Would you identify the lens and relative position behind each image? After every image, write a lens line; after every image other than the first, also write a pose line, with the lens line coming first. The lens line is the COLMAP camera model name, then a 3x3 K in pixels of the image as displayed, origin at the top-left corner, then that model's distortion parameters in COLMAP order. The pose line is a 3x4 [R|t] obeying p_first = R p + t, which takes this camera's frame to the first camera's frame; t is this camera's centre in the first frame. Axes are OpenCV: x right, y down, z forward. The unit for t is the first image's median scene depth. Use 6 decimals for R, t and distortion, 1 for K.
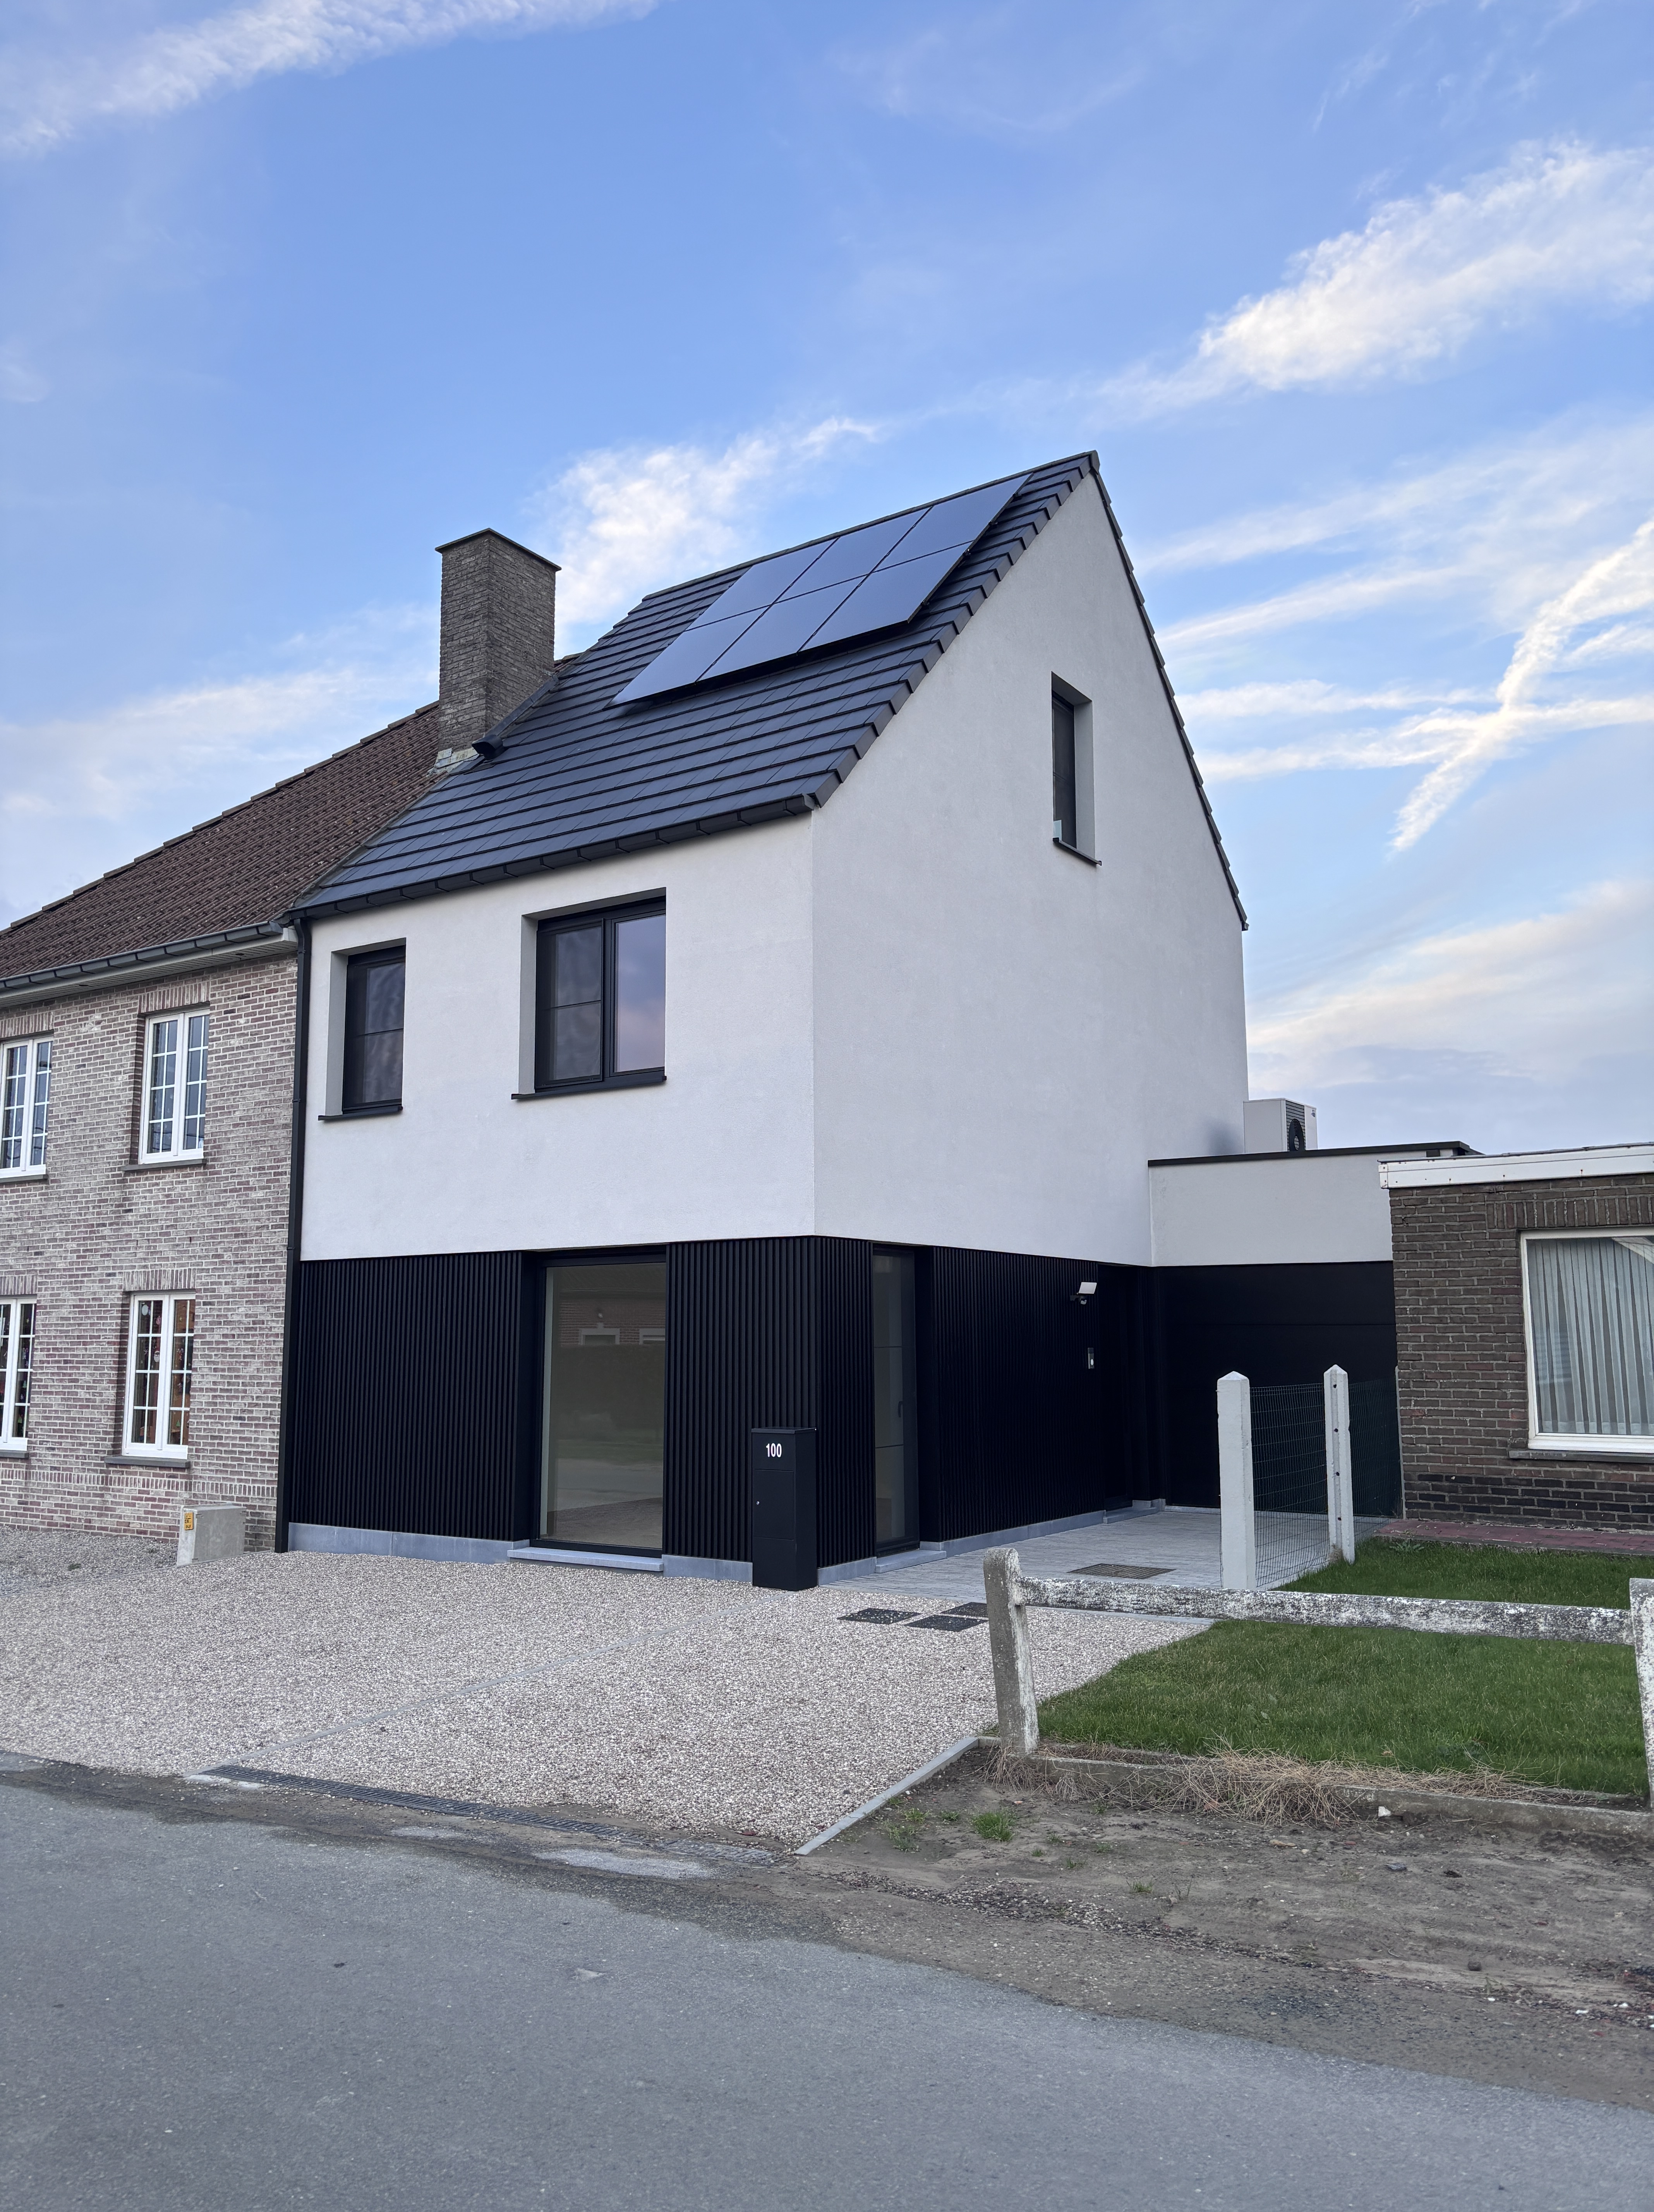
lens RADIAL K [[1677.8, 0, 831.6], [0, 1677.8, 1107.4], [0, 0, 1]] dist [0.083131, 0.002378]
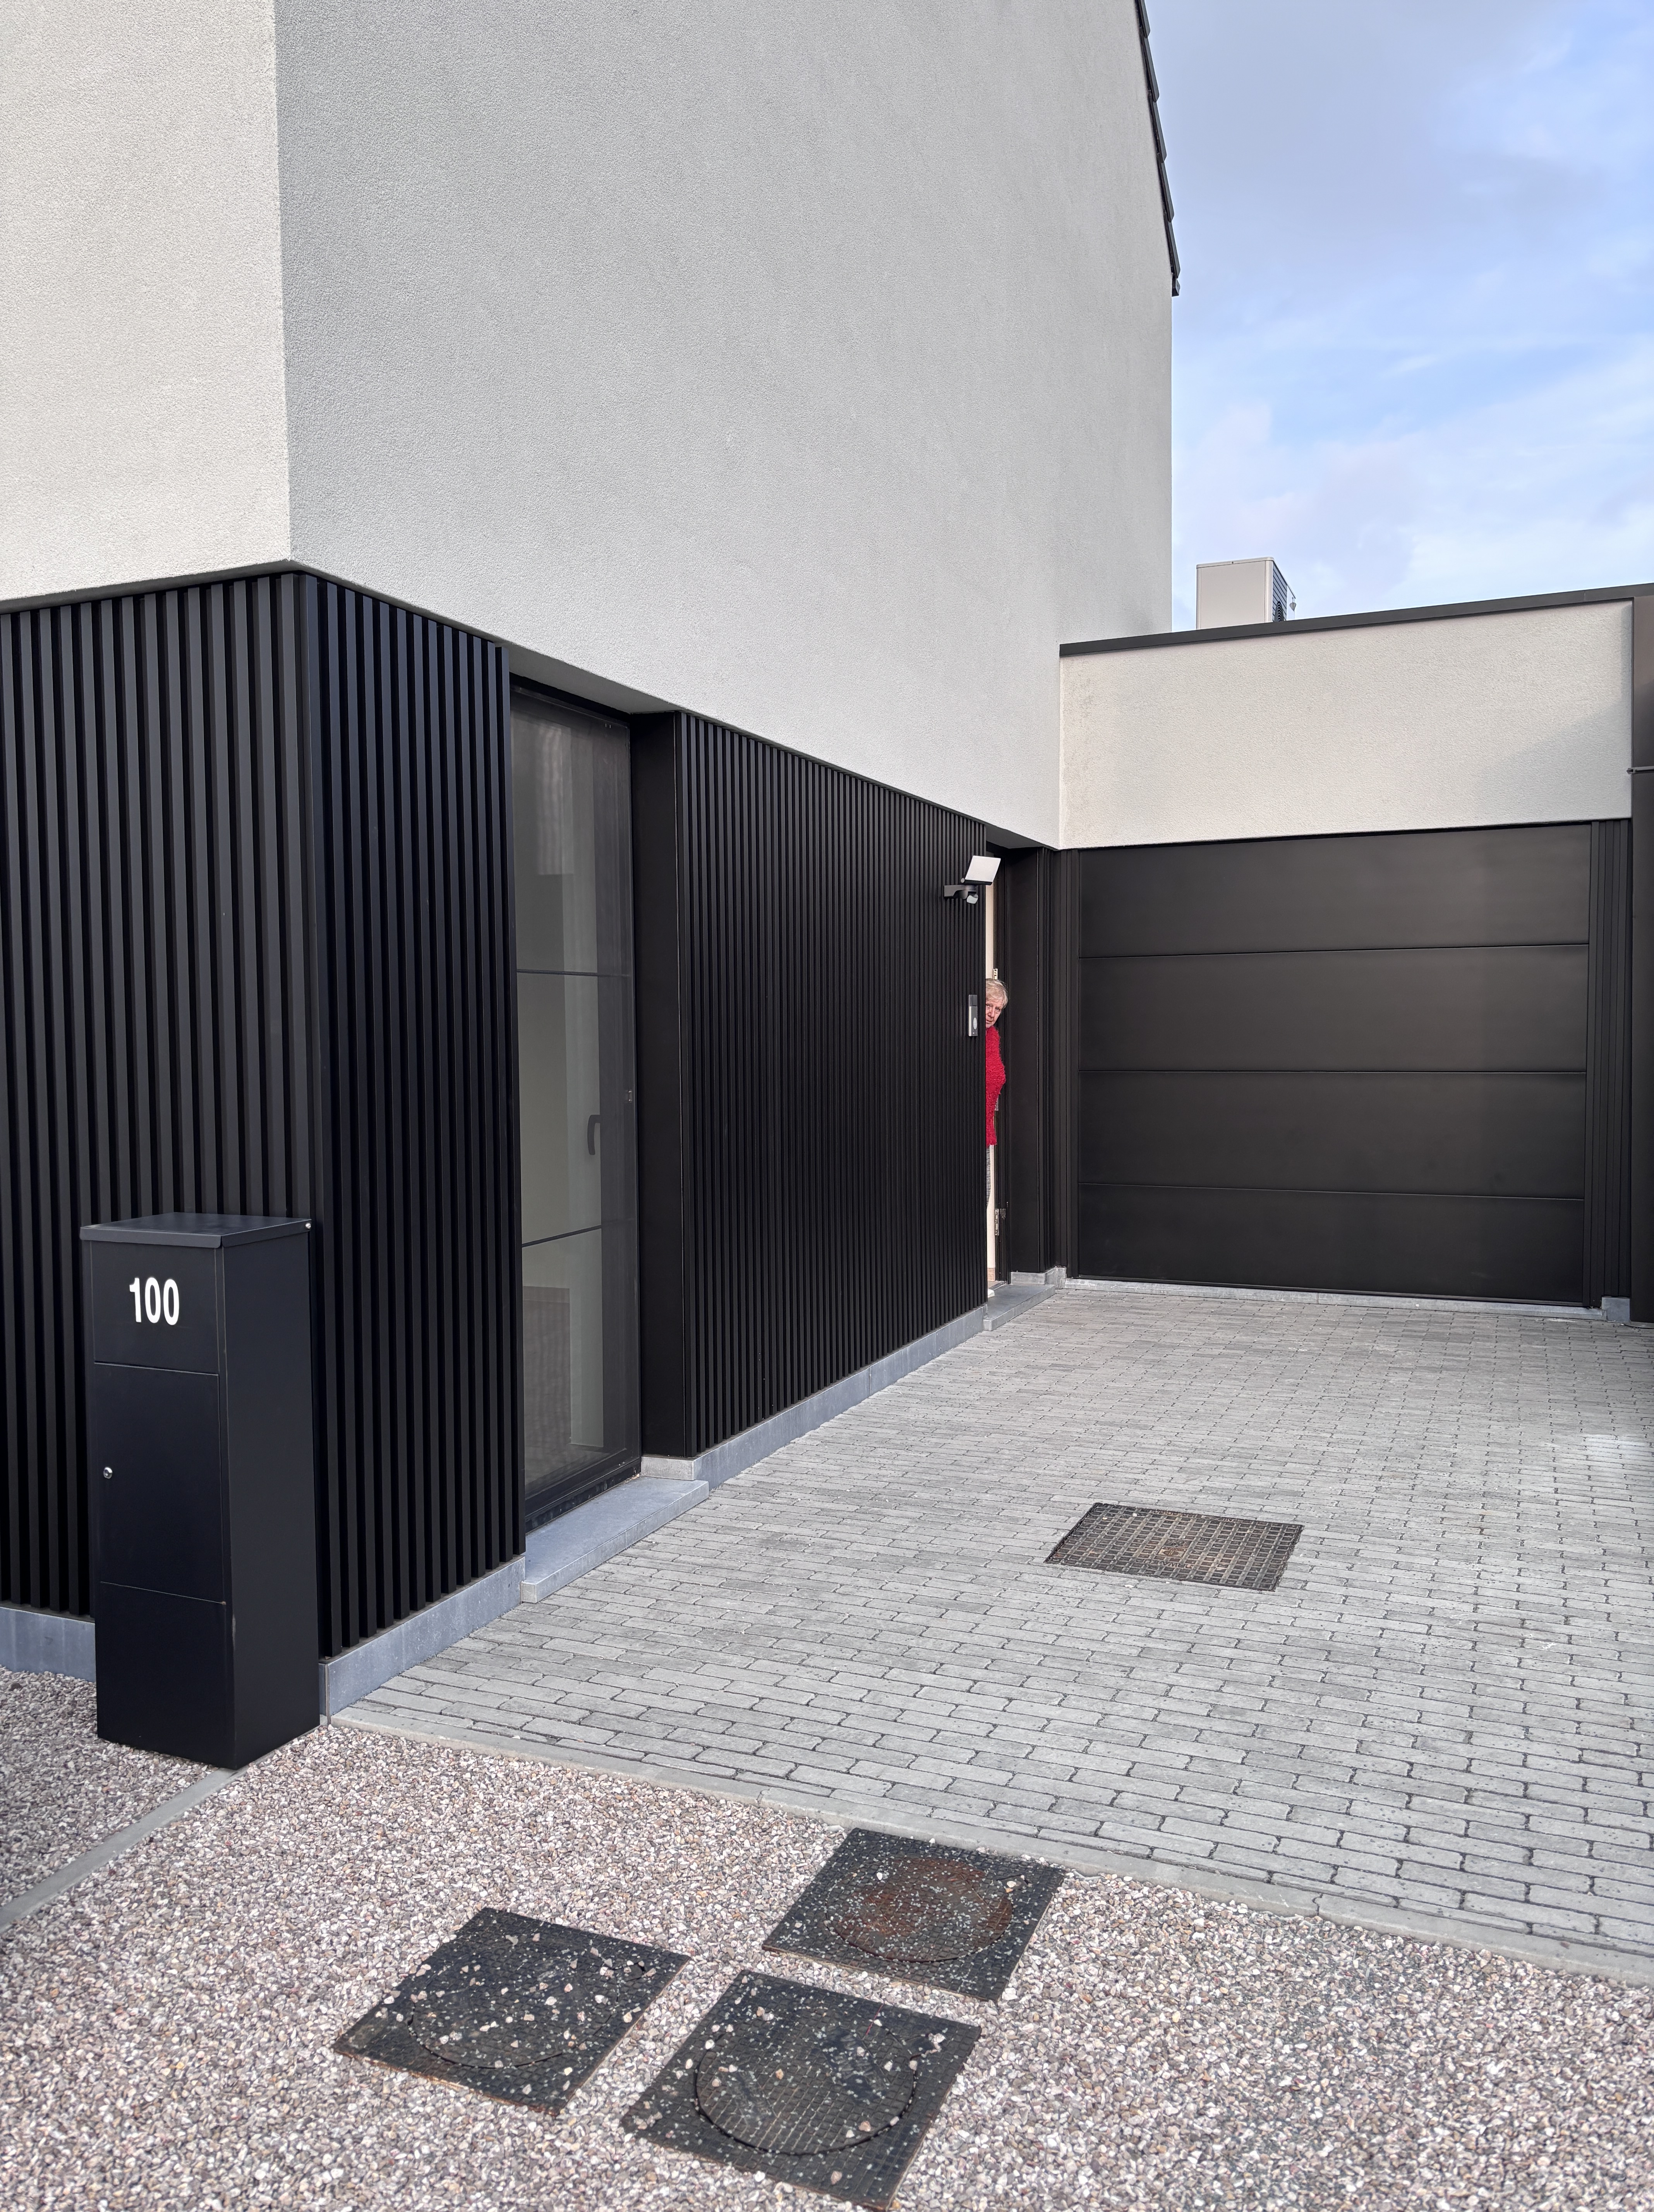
lens RADIAL K [[1677.8, 0, 820.2], [0, 1677.8, 1102.9], [0, 0, 1]] dist [0.083131, 0.002378]
pose [[0.983266, -0.009102, 0.181947, 0.022236], [-0.024688, 0.982880, 0.182587, 0.100602], [-0.180494, -0.184023, 0.966208, 0.620844]]
